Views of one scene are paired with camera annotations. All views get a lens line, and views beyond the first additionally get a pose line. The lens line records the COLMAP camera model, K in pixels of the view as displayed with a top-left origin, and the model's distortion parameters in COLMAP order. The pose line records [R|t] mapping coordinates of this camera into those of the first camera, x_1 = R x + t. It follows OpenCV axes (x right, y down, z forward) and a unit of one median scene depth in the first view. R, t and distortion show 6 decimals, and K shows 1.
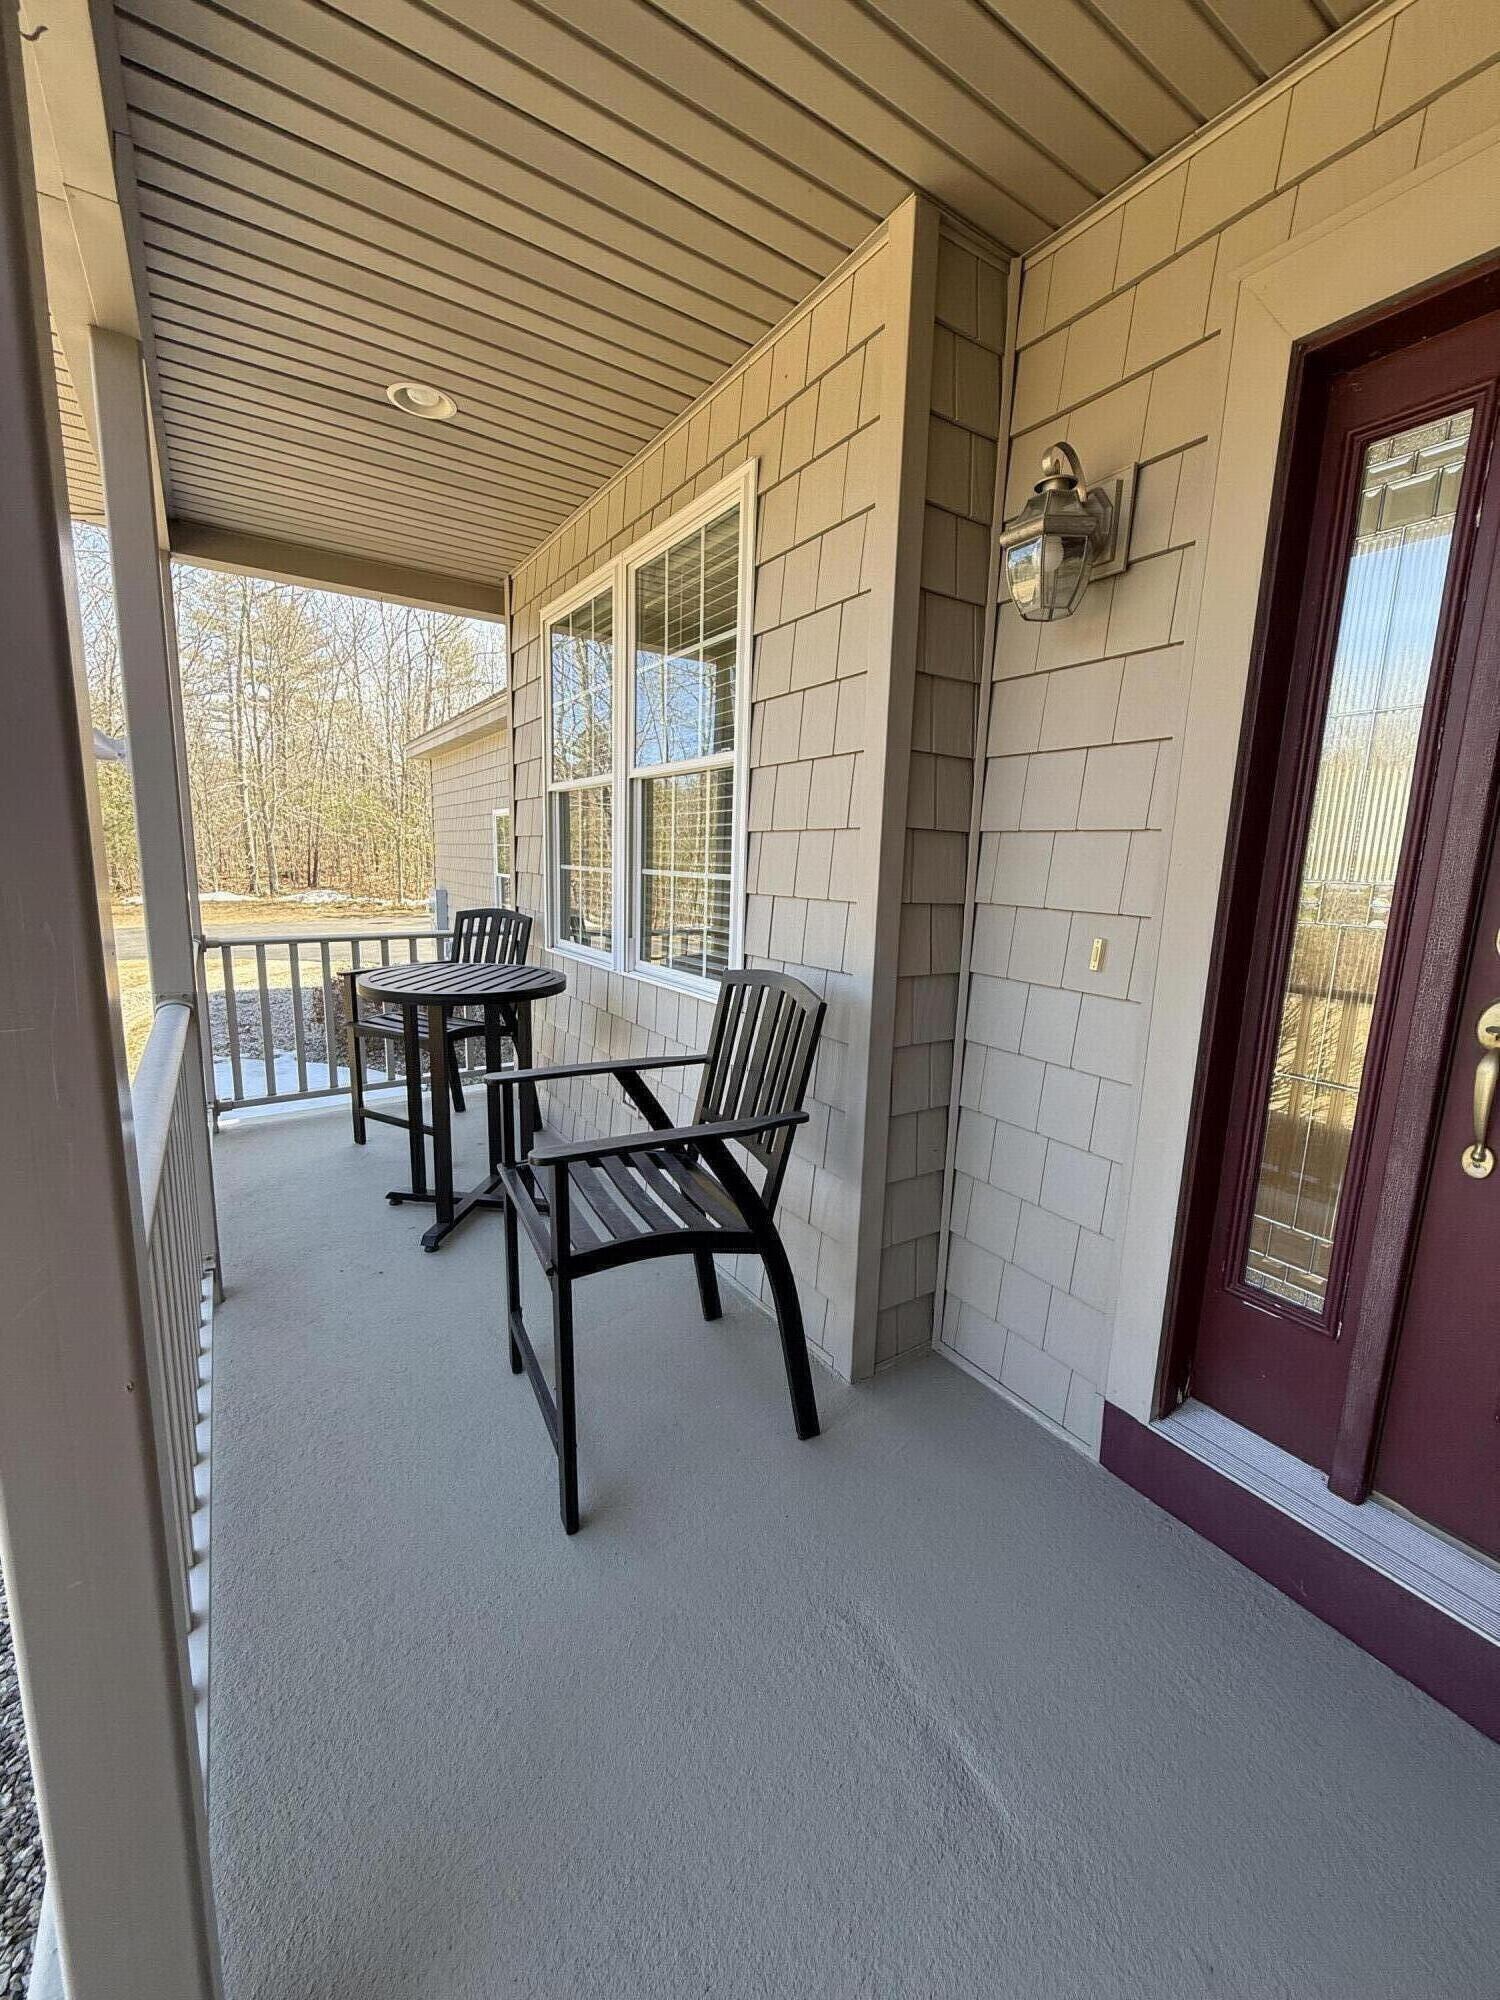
lens RADIAL K [[783.6, 0, 750.0], [0, 783.6, 1000.0], [0, 0, 1]] dist [-0.004959, -0.000248]
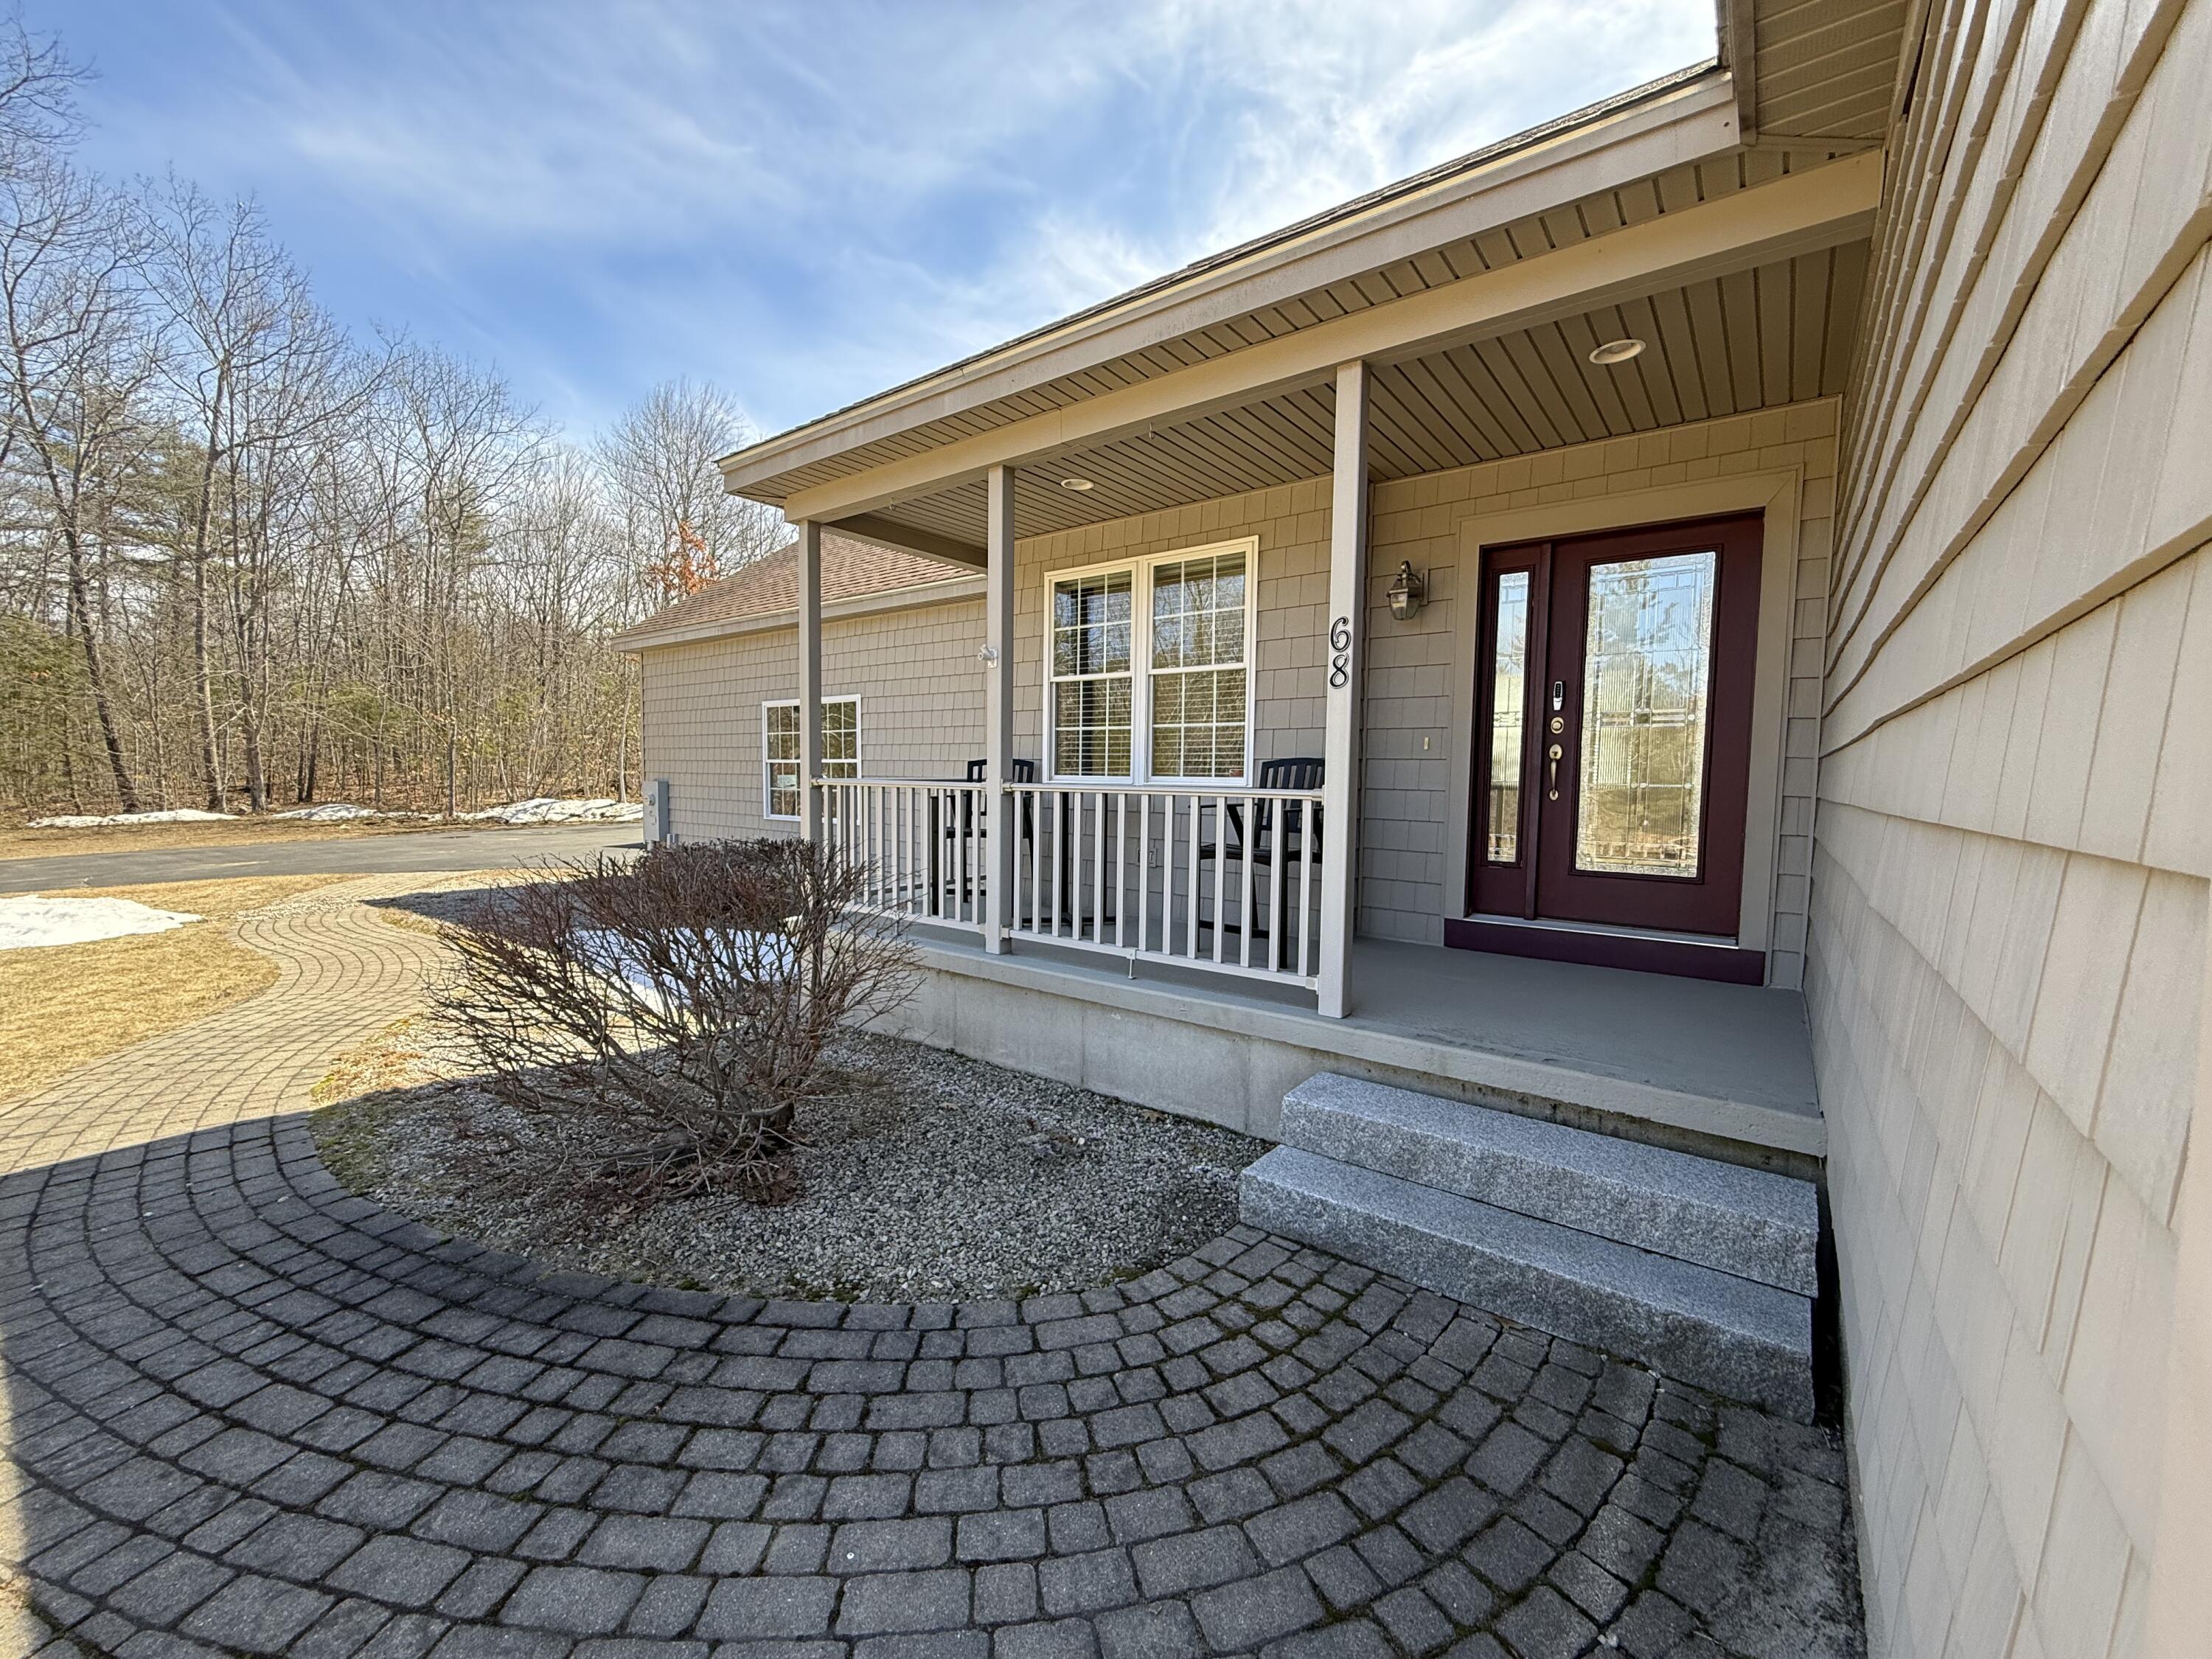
lens RADIAL K [[866.7, 0, 1106.0], [0, 866.7, 829.5], [0, 0, 1]] dist [-0.004959, -0.000248]
pose [[0.944978, -0.036128, 0.325132, -1.490785], [0.070720, 0.992942, -0.095210, 0.419725], [-0.319398, 0.112965, 0.940864, -1.319468]]
